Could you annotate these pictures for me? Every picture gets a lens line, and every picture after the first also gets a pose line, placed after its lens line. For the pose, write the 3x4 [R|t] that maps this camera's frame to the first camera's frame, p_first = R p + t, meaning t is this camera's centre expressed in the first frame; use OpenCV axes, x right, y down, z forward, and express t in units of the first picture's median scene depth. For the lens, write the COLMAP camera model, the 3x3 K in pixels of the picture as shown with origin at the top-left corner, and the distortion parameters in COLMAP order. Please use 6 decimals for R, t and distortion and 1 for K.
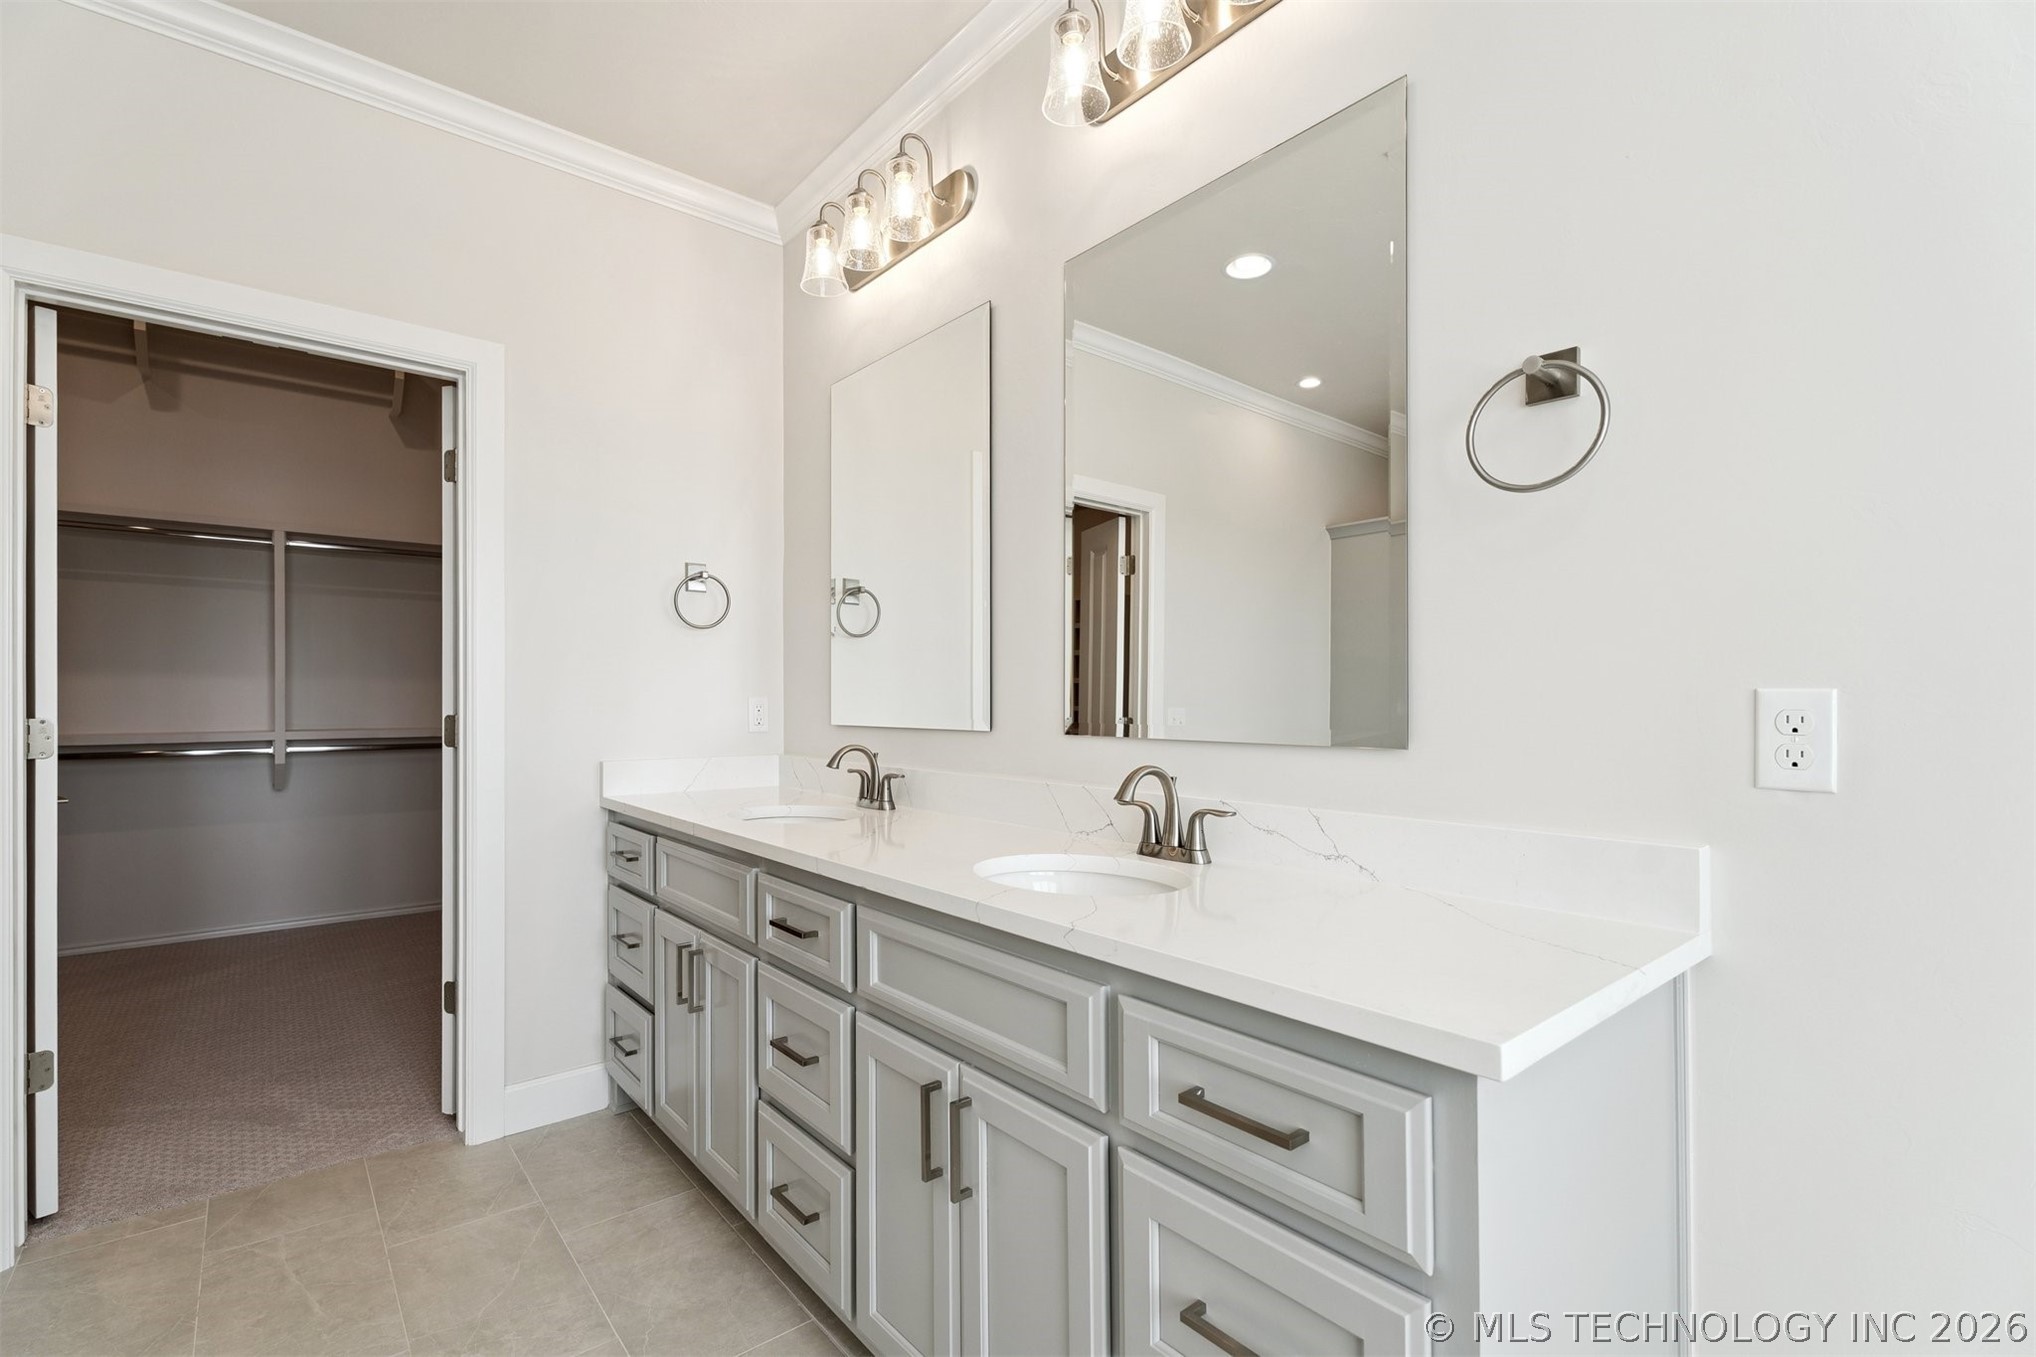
lens RADIAL K [[915.4, 0, 1026.8], [0, 915.4, 699.8], [0, 0, 1]] dist [0.000334, -0.000337]
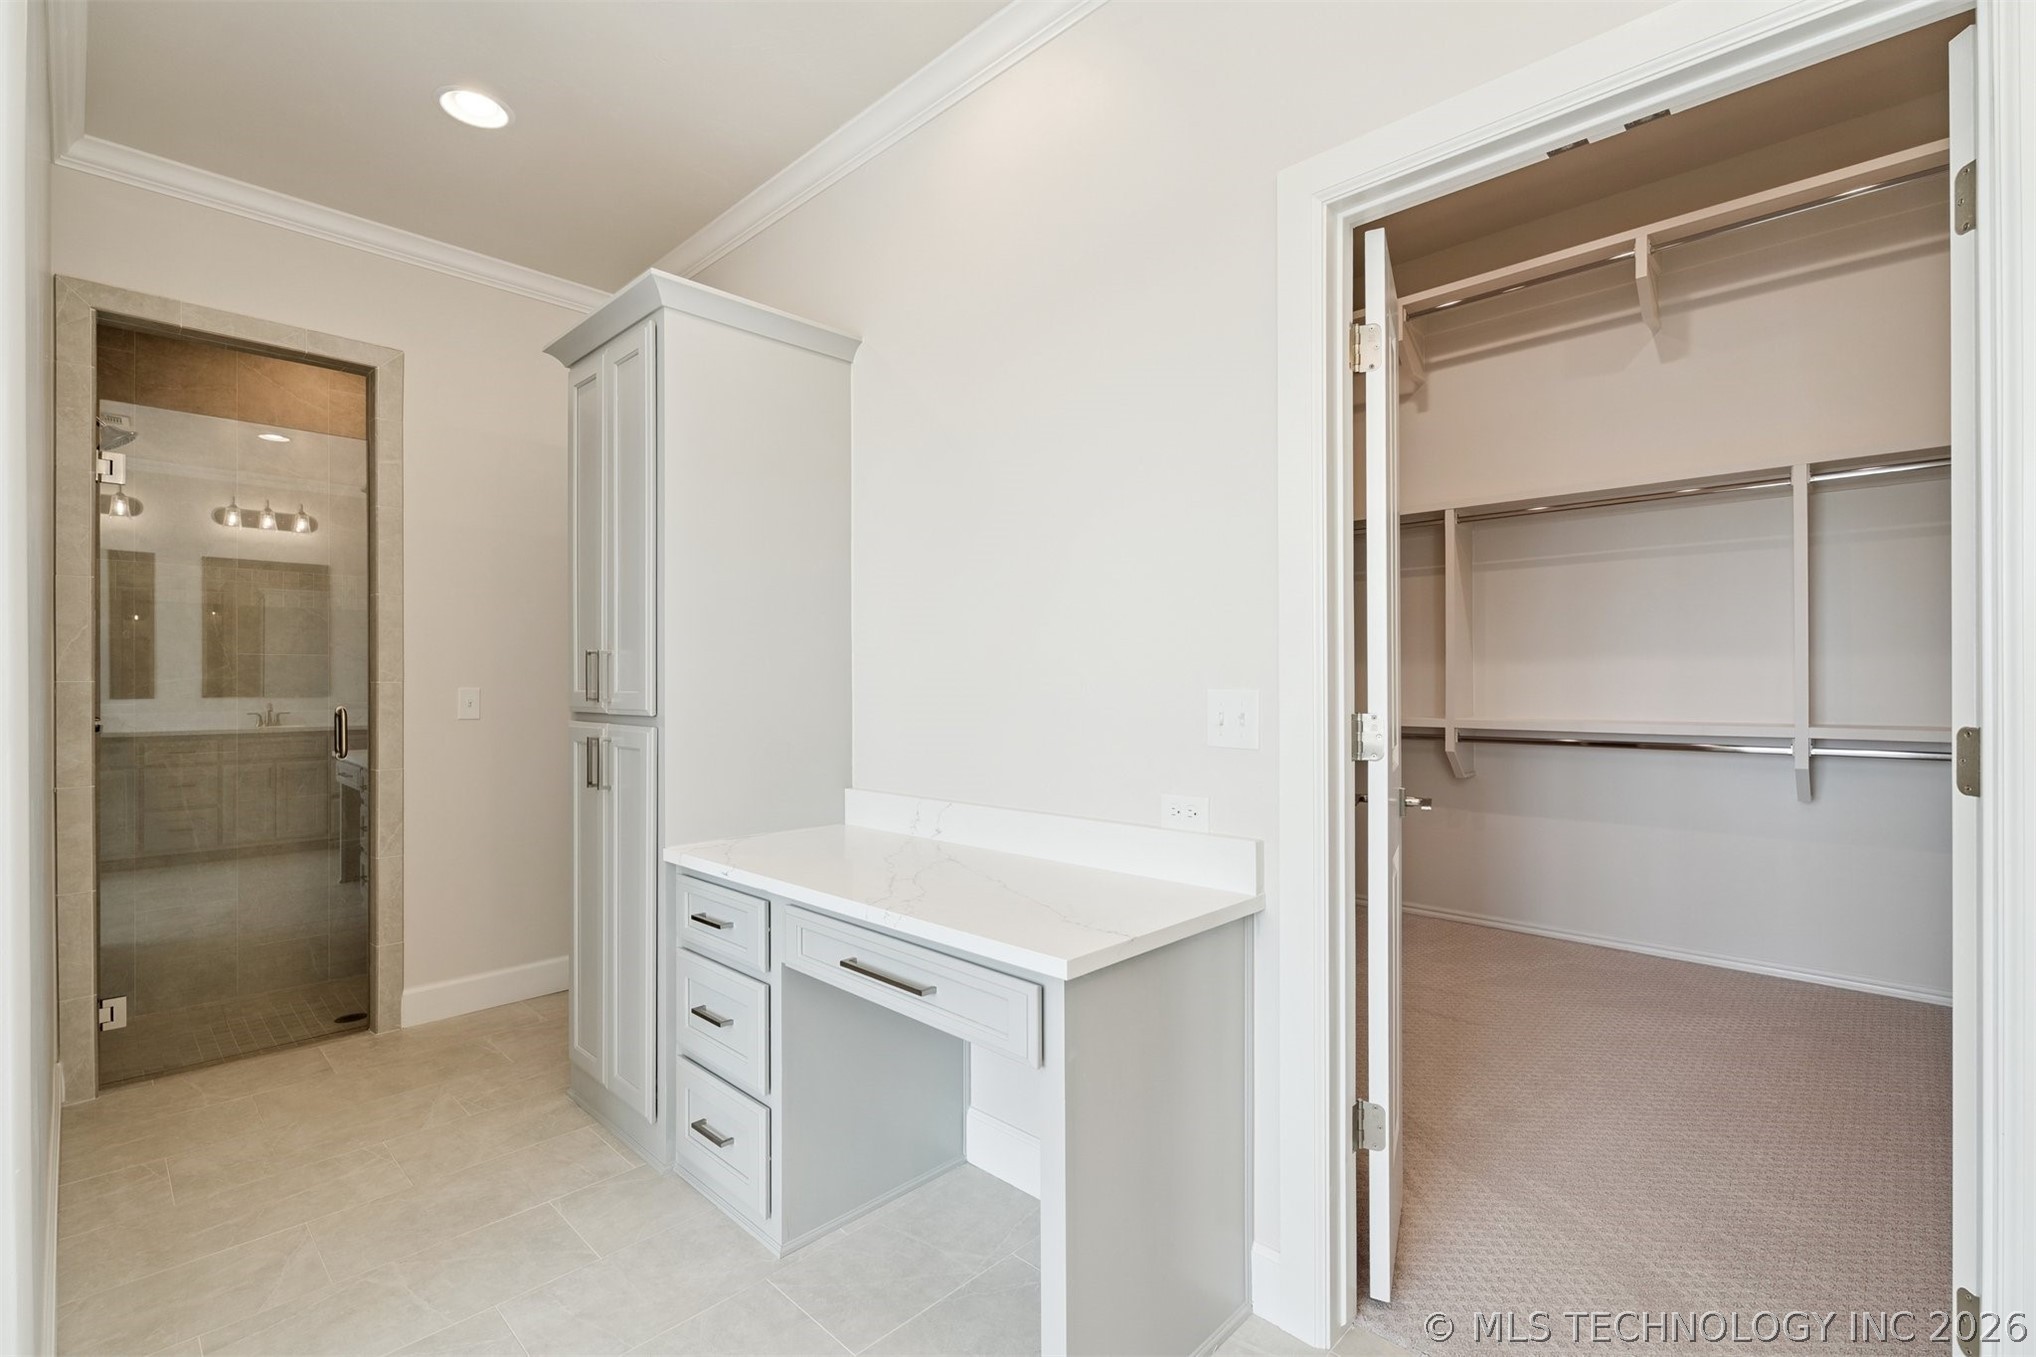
lens RADIAL K [[915.4, 0, 1012.9], [0, 915.4, 681.8], [0, 0, 1]] dist [0.000334, -0.000337]
pose [[0.099811, -0.001486, -0.995005, -0.125161], [0.002052, 0.999997, -0.001288, -0.003864], [0.995004, -0.001913, 0.099814, 0.277998]]
